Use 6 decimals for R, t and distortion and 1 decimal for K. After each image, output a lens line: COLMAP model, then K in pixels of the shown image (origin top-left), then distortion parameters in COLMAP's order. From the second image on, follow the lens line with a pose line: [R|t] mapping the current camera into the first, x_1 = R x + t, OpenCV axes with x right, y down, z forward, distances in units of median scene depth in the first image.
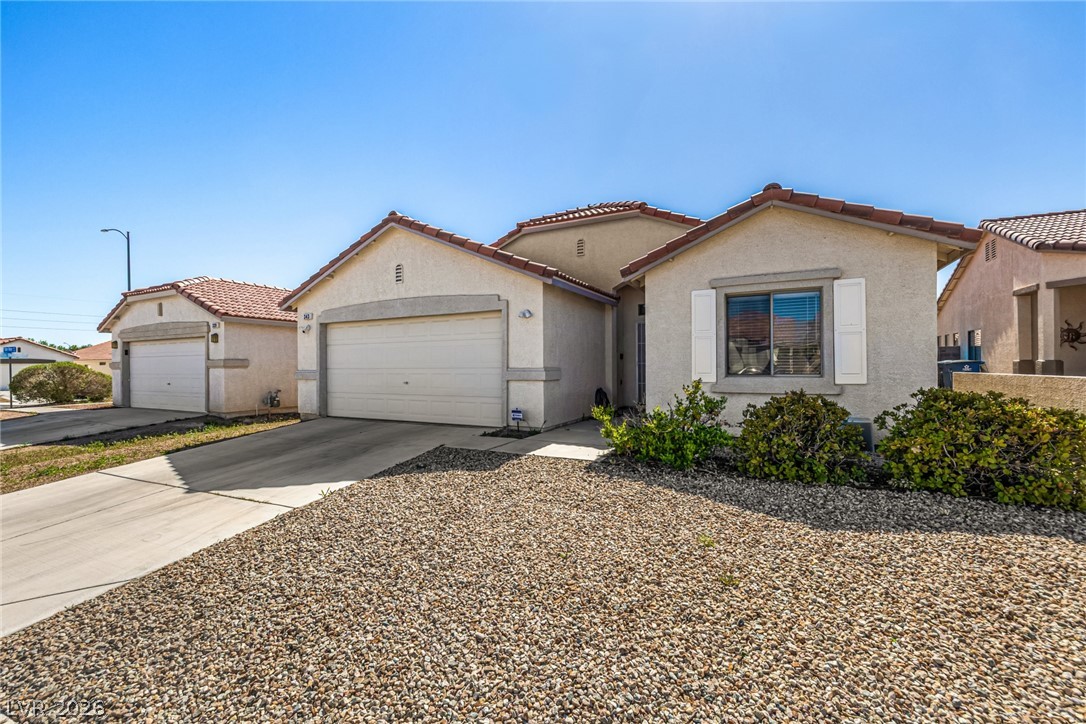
lens RADIAL K [[458.2, 0, 542.1], [0, 458.2, 363.6], [0, 0, 1]] dist [0.002000, -0.000283]
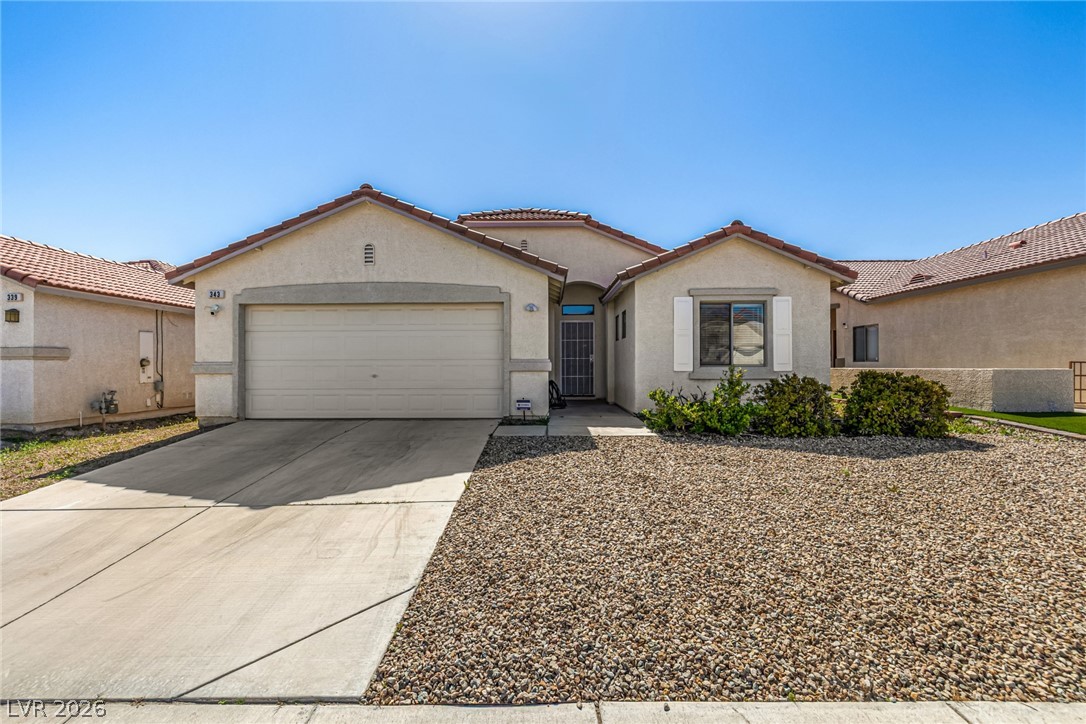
lens RADIAL K [[458.2, 0, 538.0], [0, 458.2, 361.6], [0, 0, 1]] dist [0.002000, -0.000283]
pose [[0.896699, 0.007711, 0.442574, -0.439751], [-0.004569, 0.999956, -0.008165, 0.021432], [-0.442617, 0.005299, 0.896695, 0.051002]]
